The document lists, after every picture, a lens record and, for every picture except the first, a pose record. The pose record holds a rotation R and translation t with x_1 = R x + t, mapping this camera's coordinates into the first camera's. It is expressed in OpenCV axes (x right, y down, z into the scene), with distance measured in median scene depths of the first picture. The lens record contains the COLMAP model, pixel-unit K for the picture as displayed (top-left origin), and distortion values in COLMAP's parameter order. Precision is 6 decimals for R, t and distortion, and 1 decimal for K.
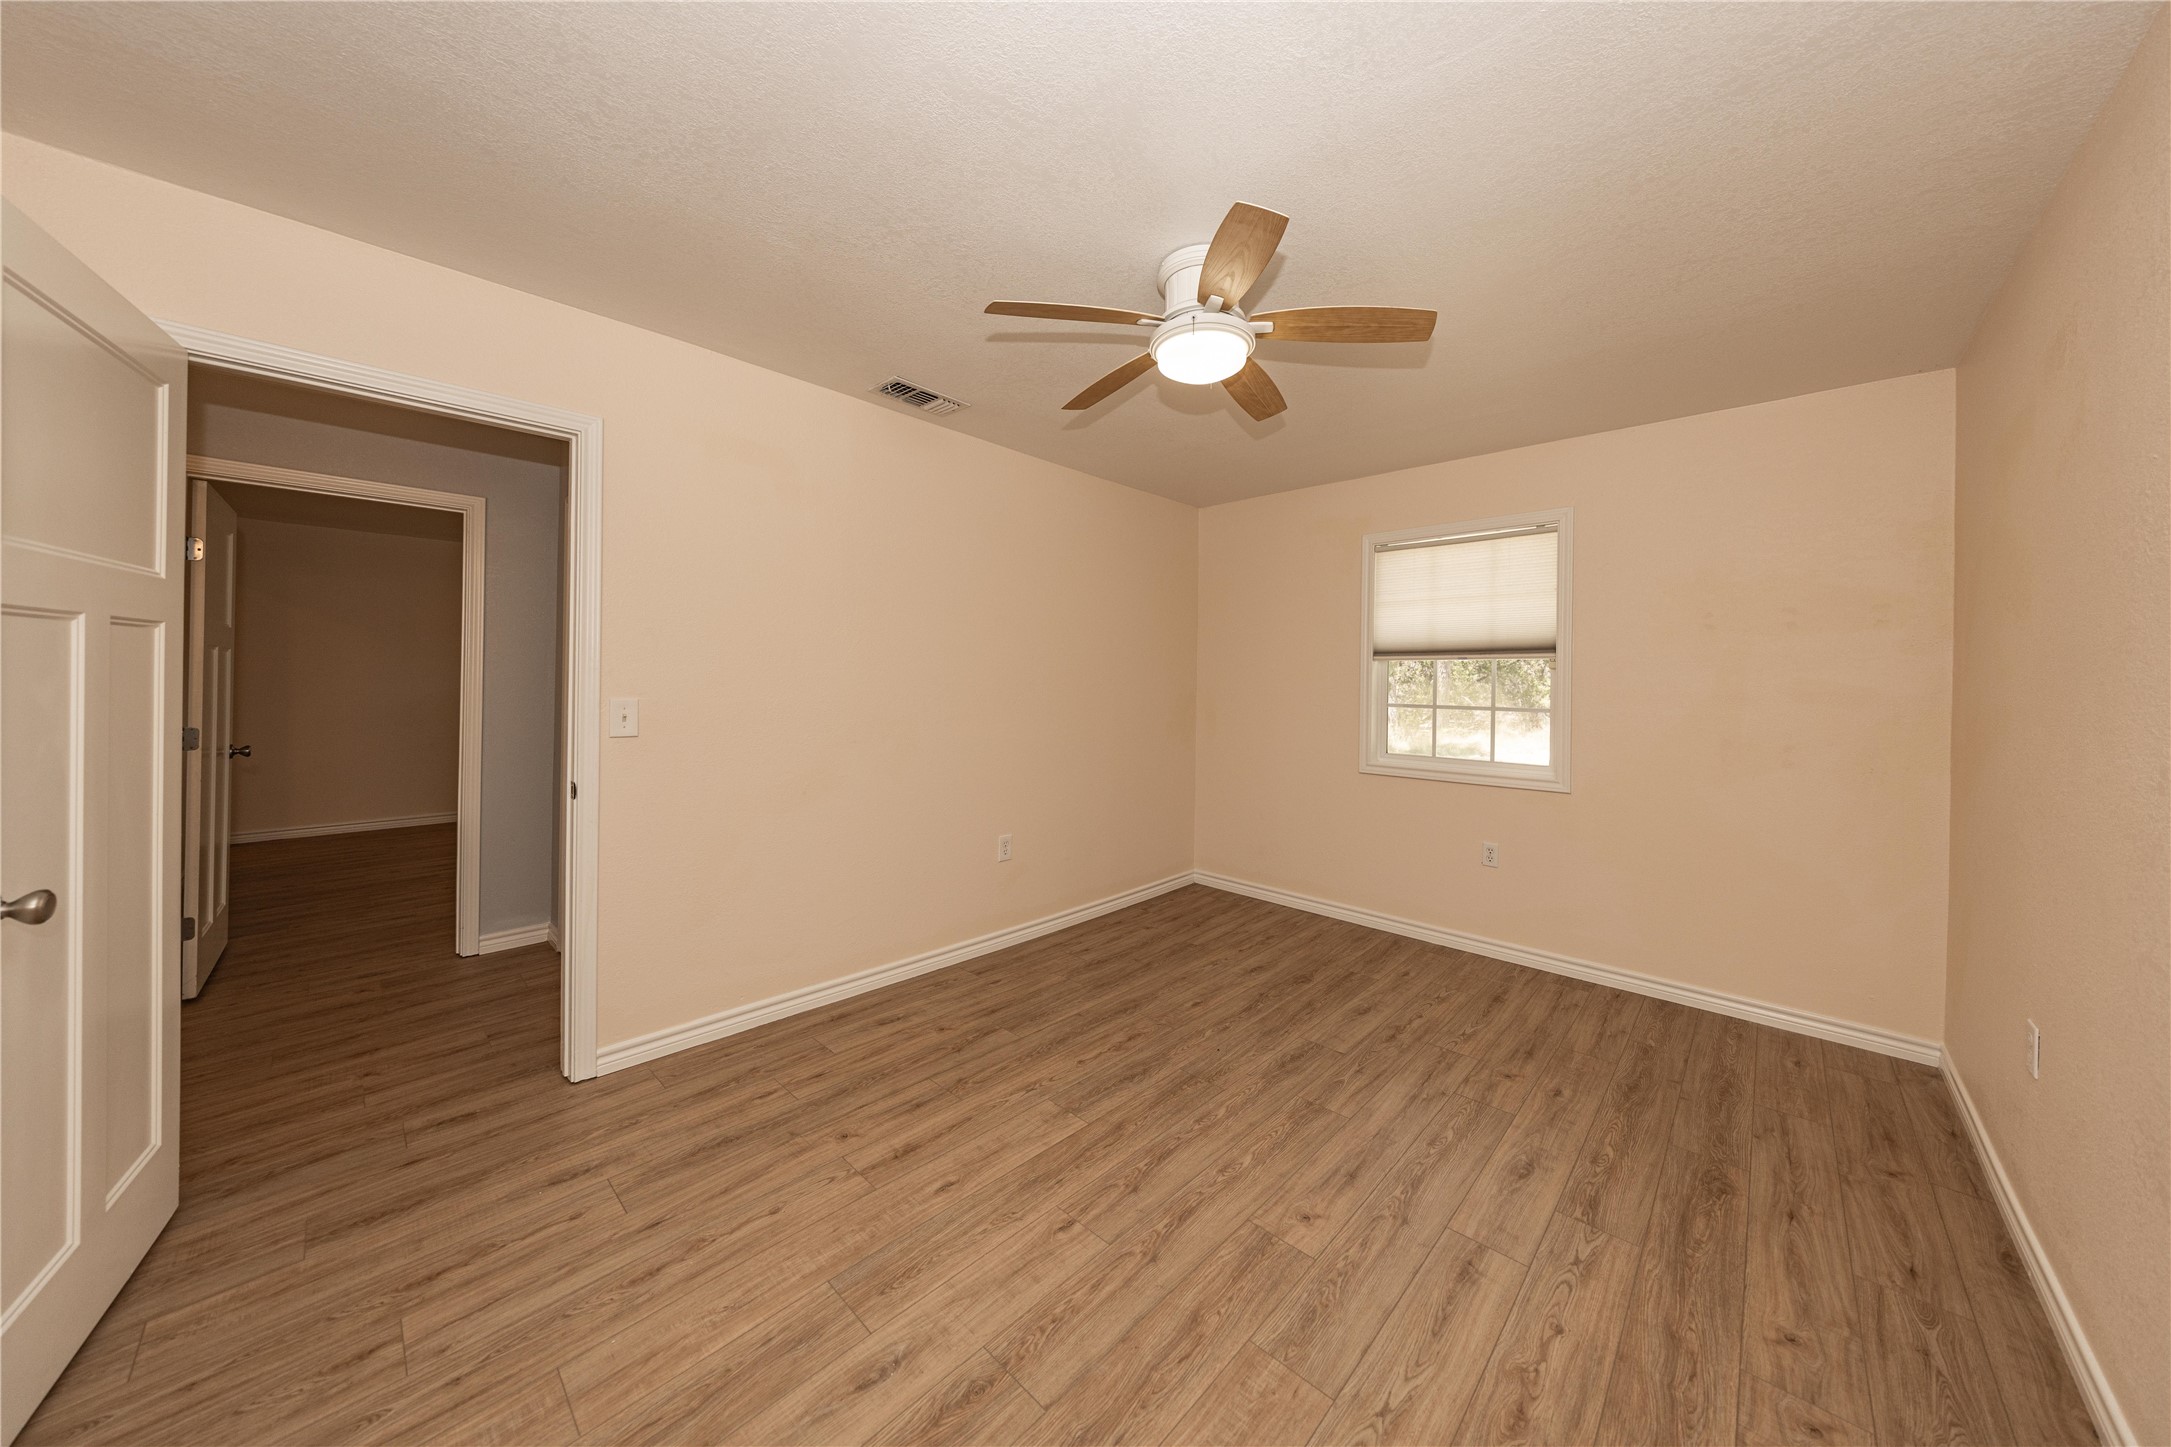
lens RADIAL K [[726.2, 0, 1149.1], [0, 726.2, 679.7], [0, 0, 1]] dist [0.009332, -0.003597]
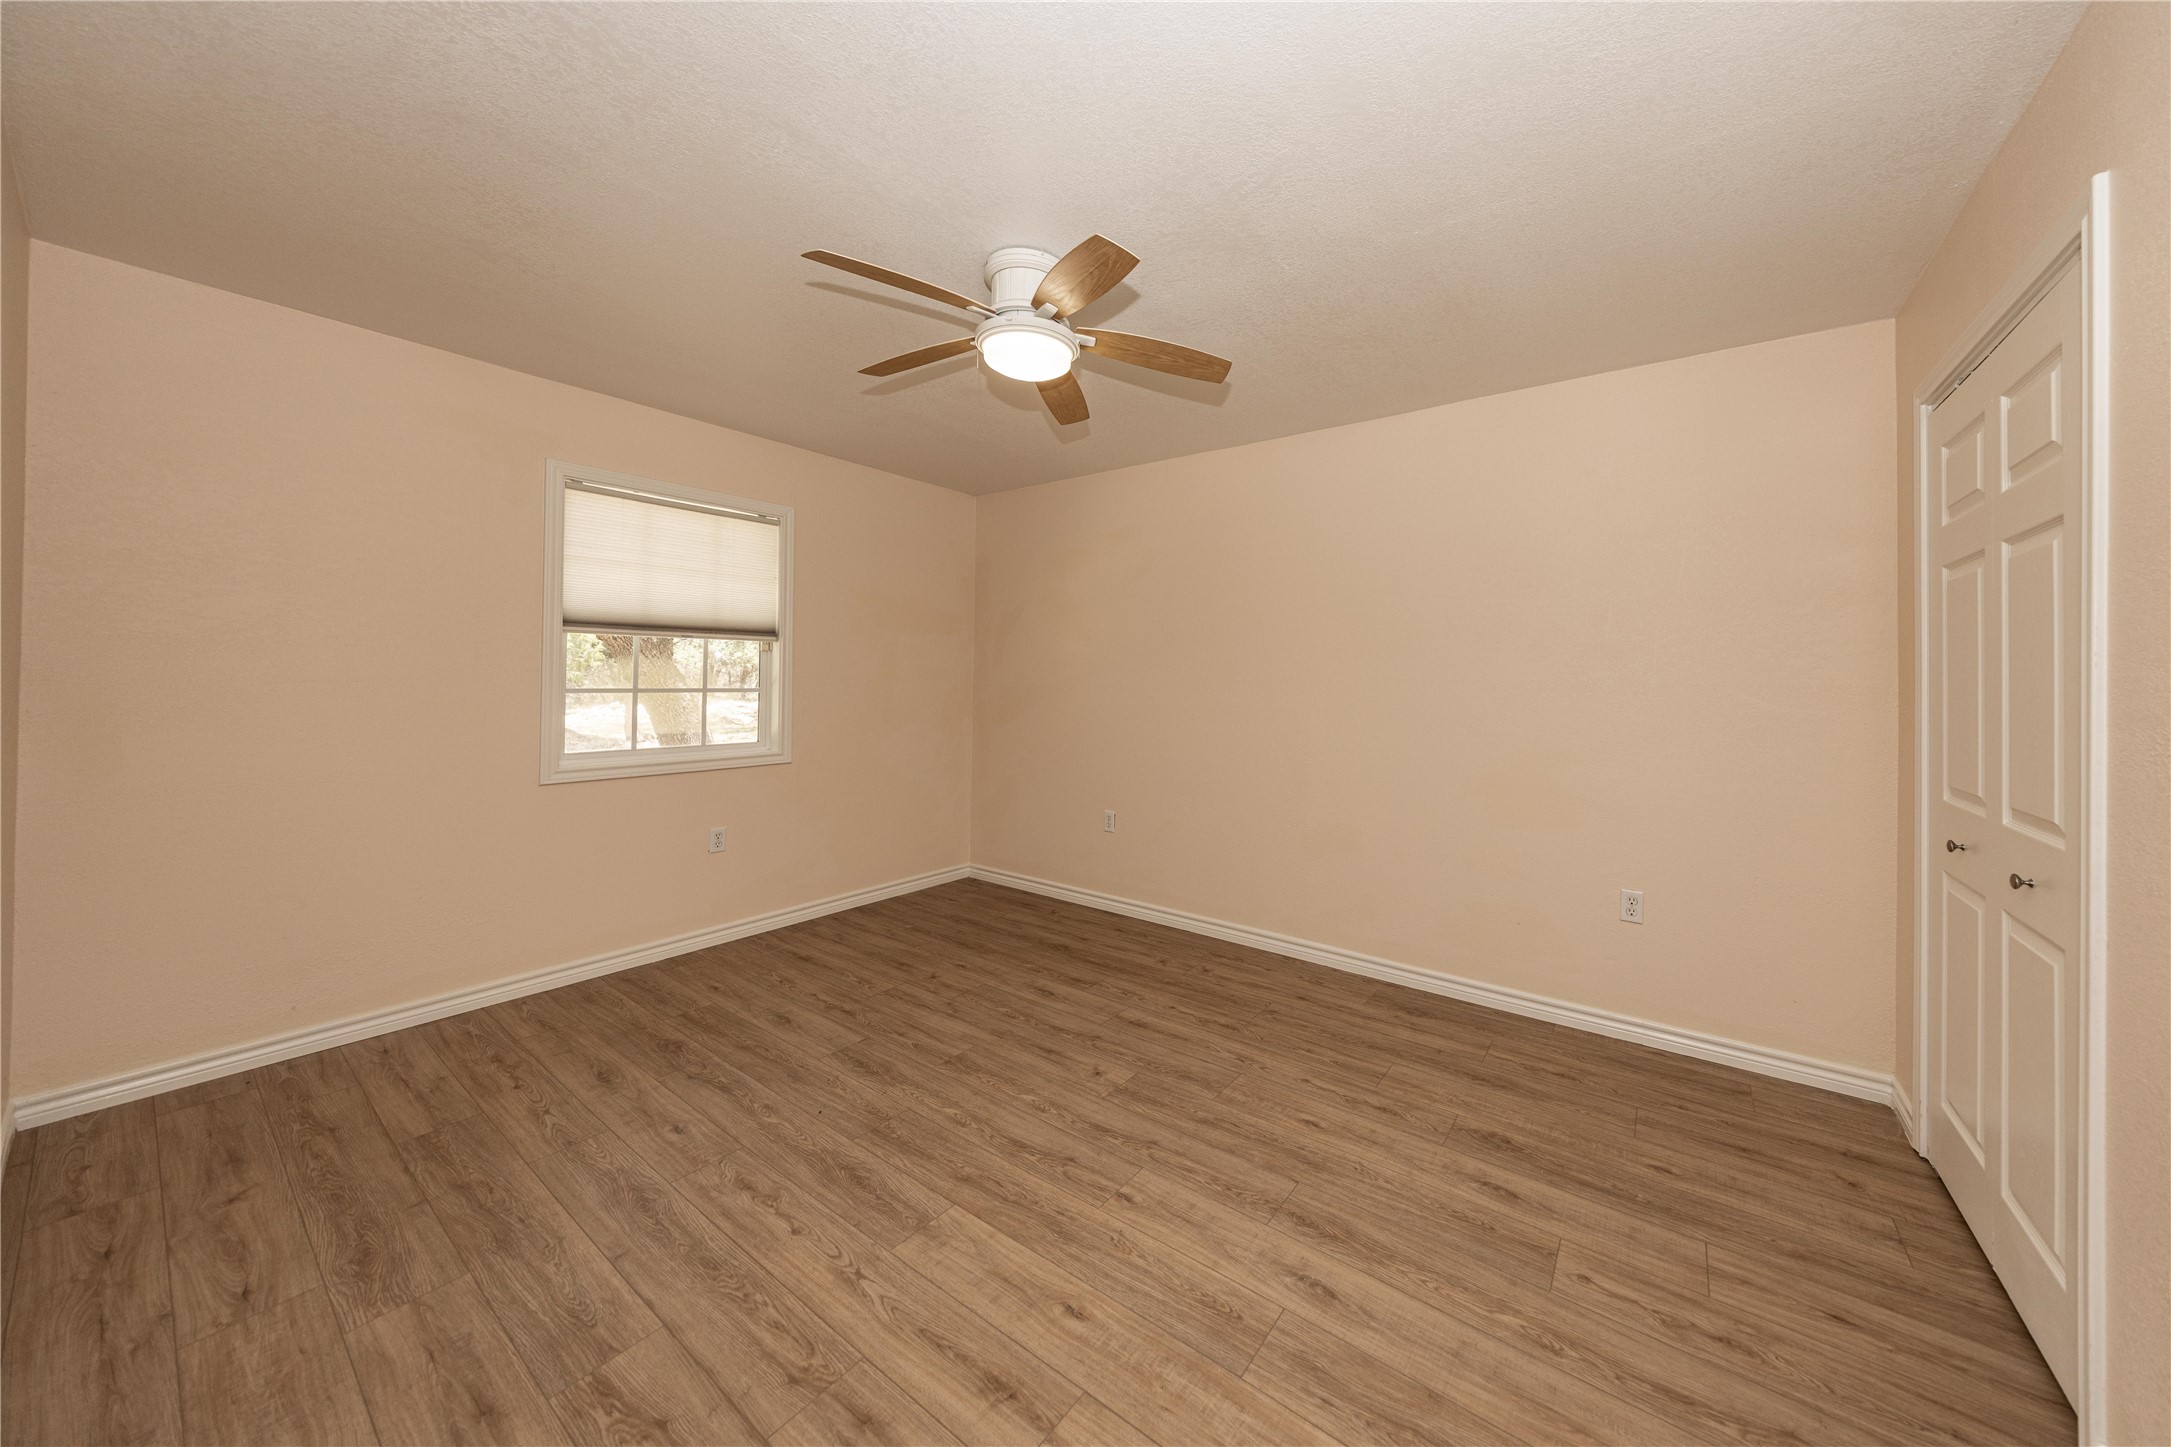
lens RADIAL K [[726.2, 0, 1149.1], [0, 726.2, 679.7], [0, 0, 1]] dist [0.009332, -0.003597]
pose [[-0.093606, -0.019277, 0.995423, -0.911117], [-0.018226, 0.999678, 0.017646, -0.002556], [-0.995443, -0.016491, -0.093927, 0.865836]]
